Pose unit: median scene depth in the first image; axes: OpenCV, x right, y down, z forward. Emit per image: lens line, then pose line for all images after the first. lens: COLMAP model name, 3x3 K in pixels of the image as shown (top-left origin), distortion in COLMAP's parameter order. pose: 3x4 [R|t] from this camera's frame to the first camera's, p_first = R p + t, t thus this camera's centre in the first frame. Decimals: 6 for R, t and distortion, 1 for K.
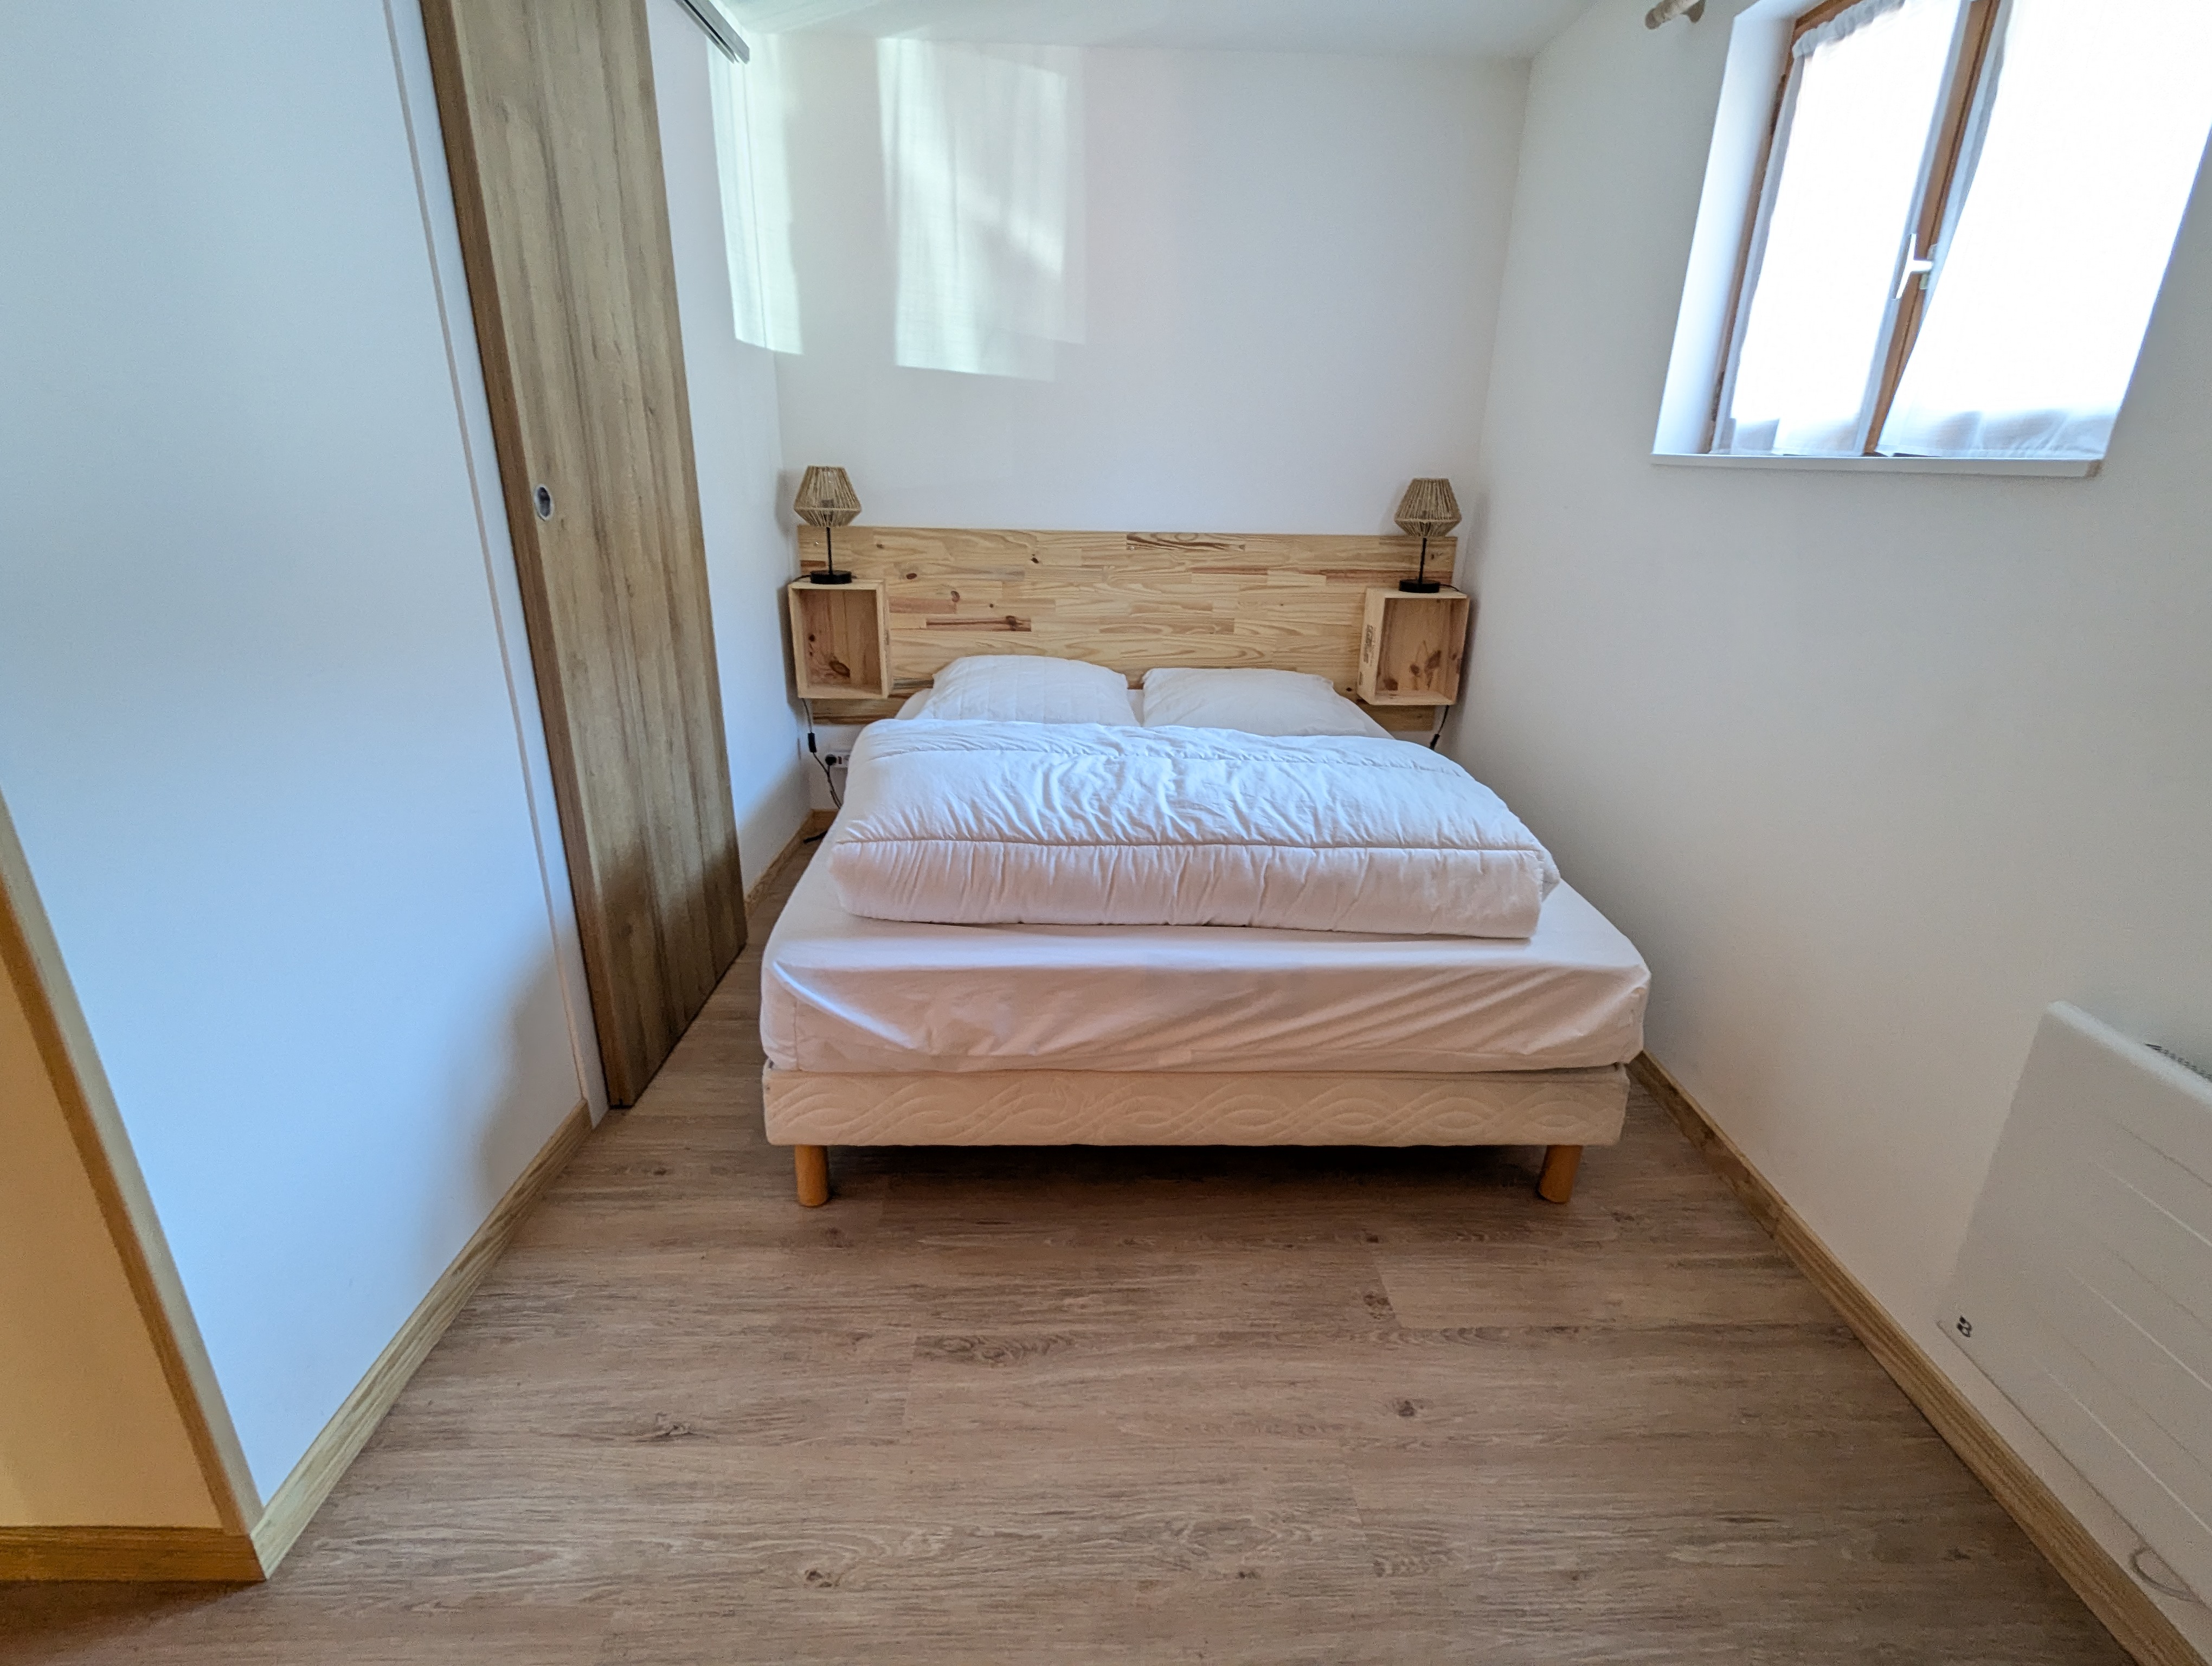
lens RADIAL K [[1049.8, 0, 1097.7], [0, 1049.8, 840.3], [0, 0, 1]] dist [0.001508, -0.004868]
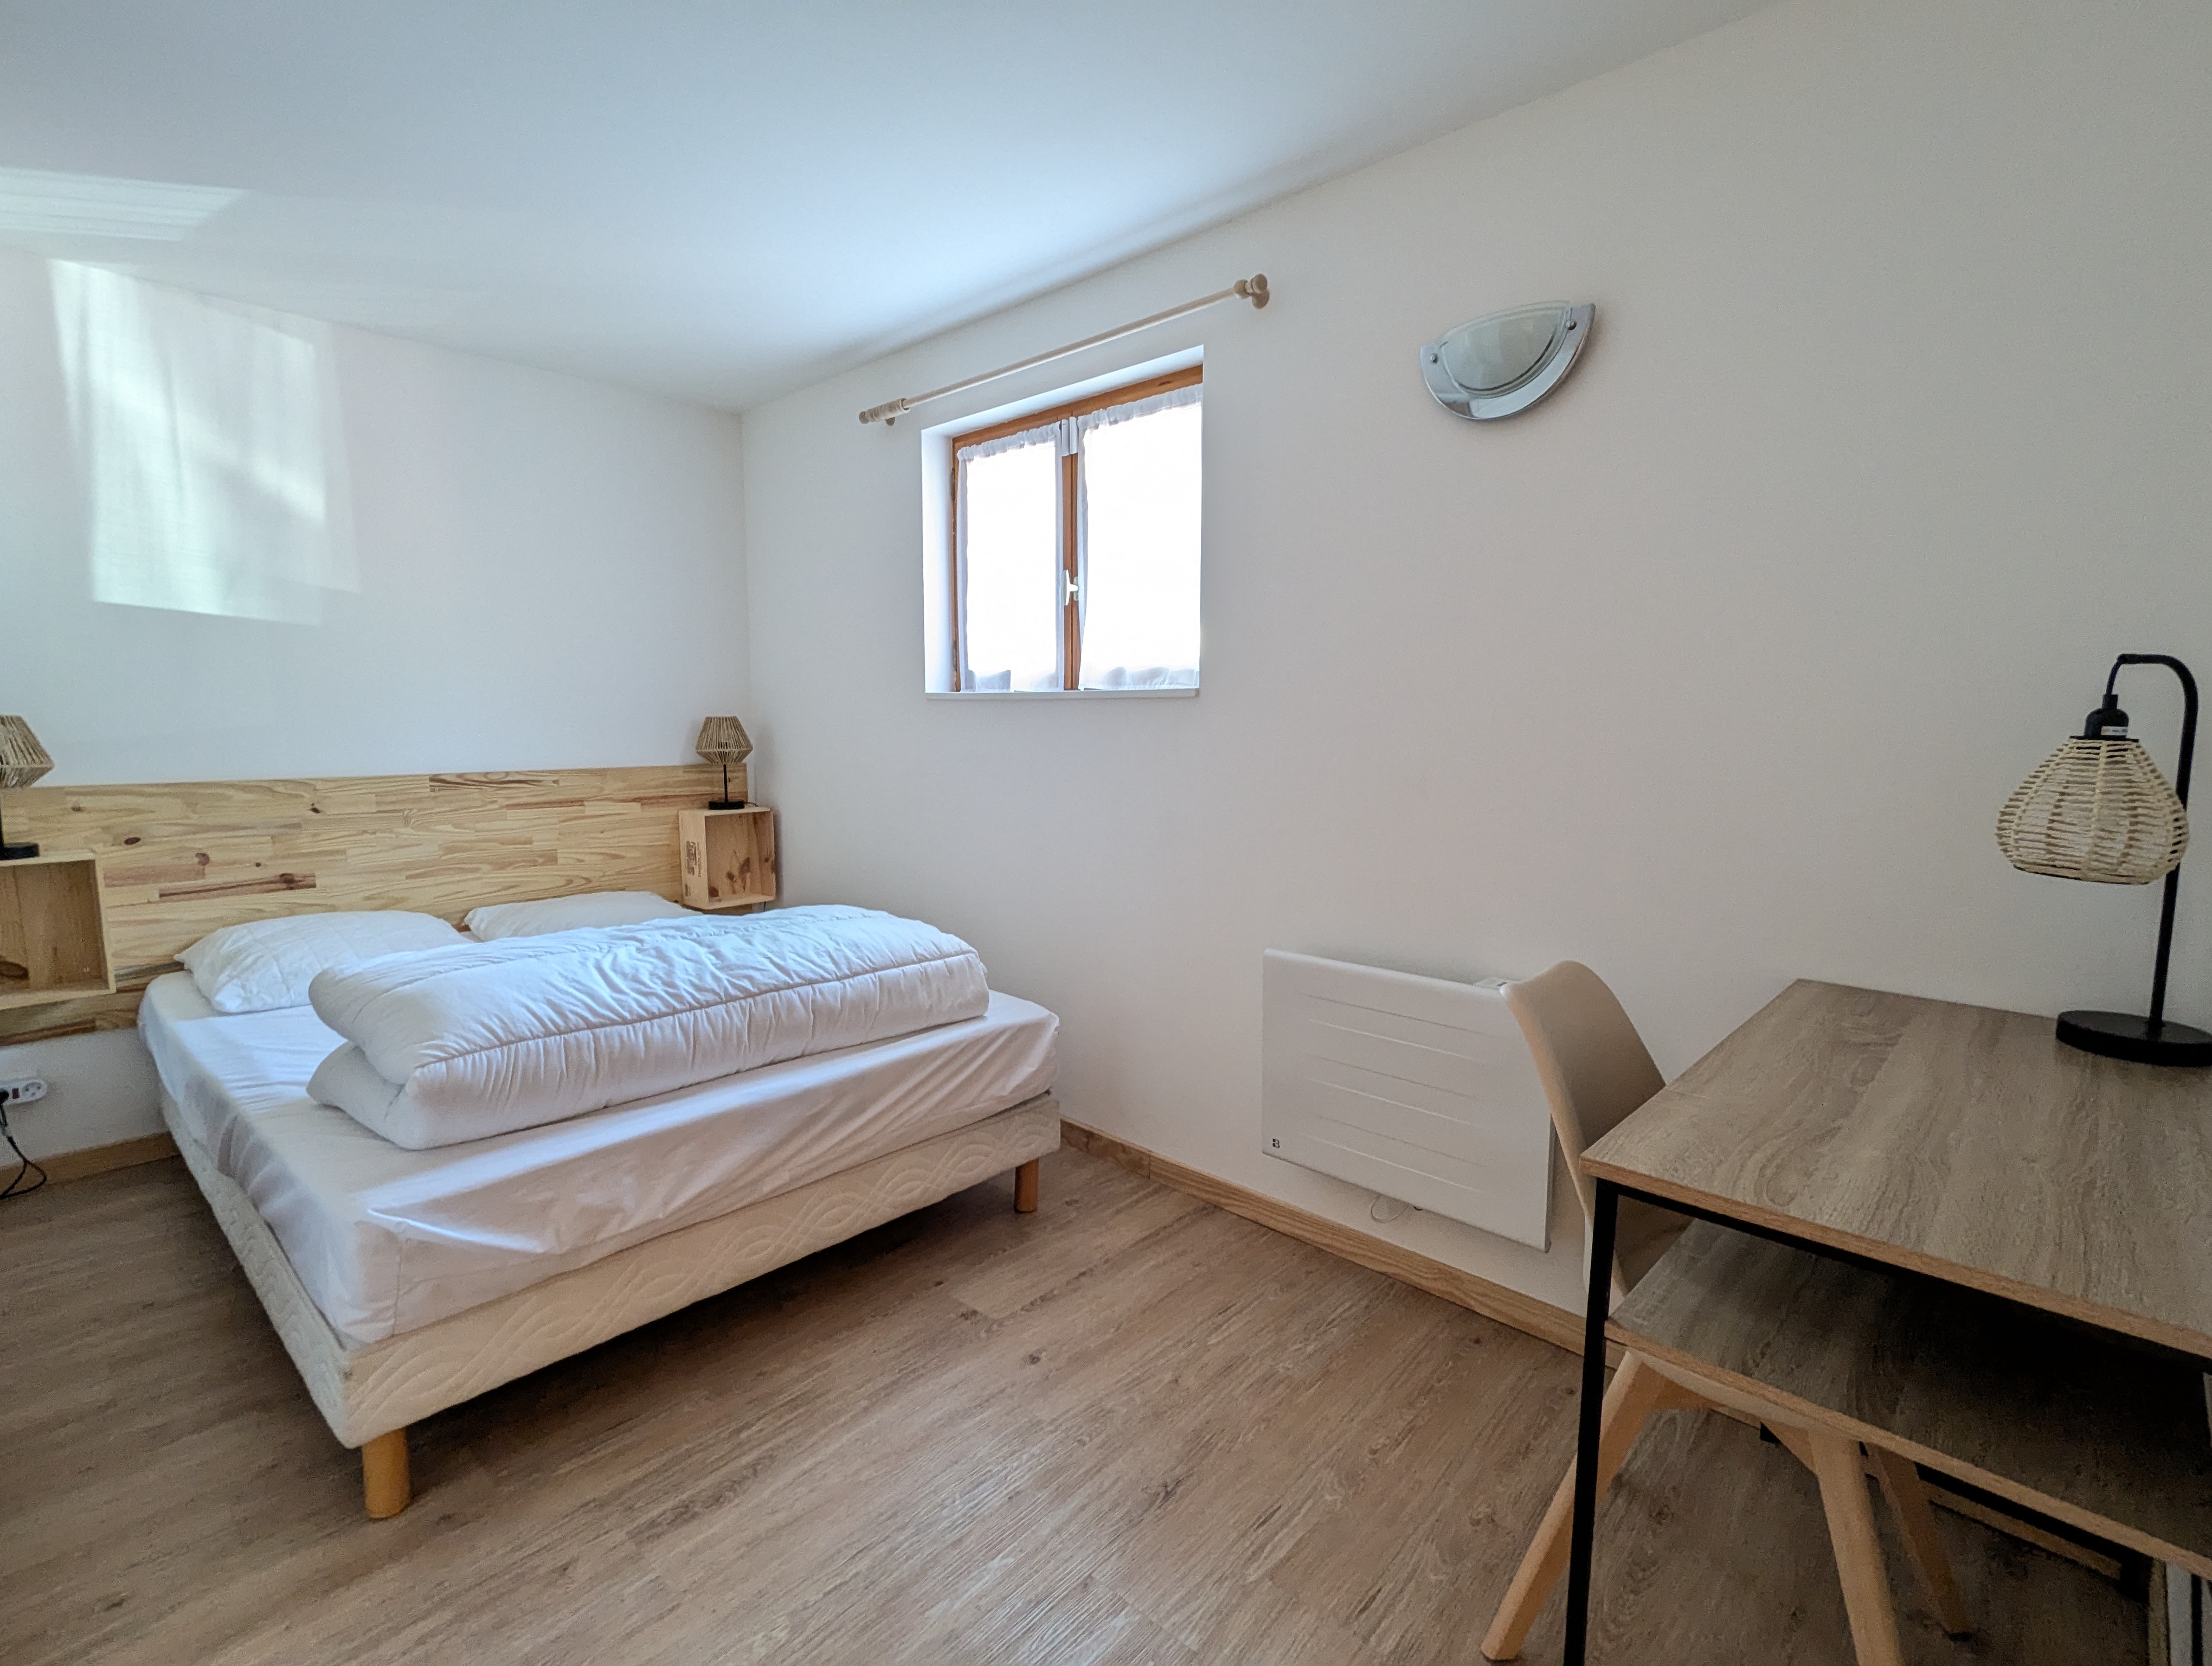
lens RADIAL K [[1049.8, 0, 1097.7], [0, 1049.8, 840.3], [0, 0, 1]] dist [0.001508, -0.004868]
pose [[0.697113, -0.100433, 0.709892, -0.452707], [0.257558, 0.959125, -0.117228, 0.072704], [-0.669102, 0.264559, 0.694486, -0.135996]]
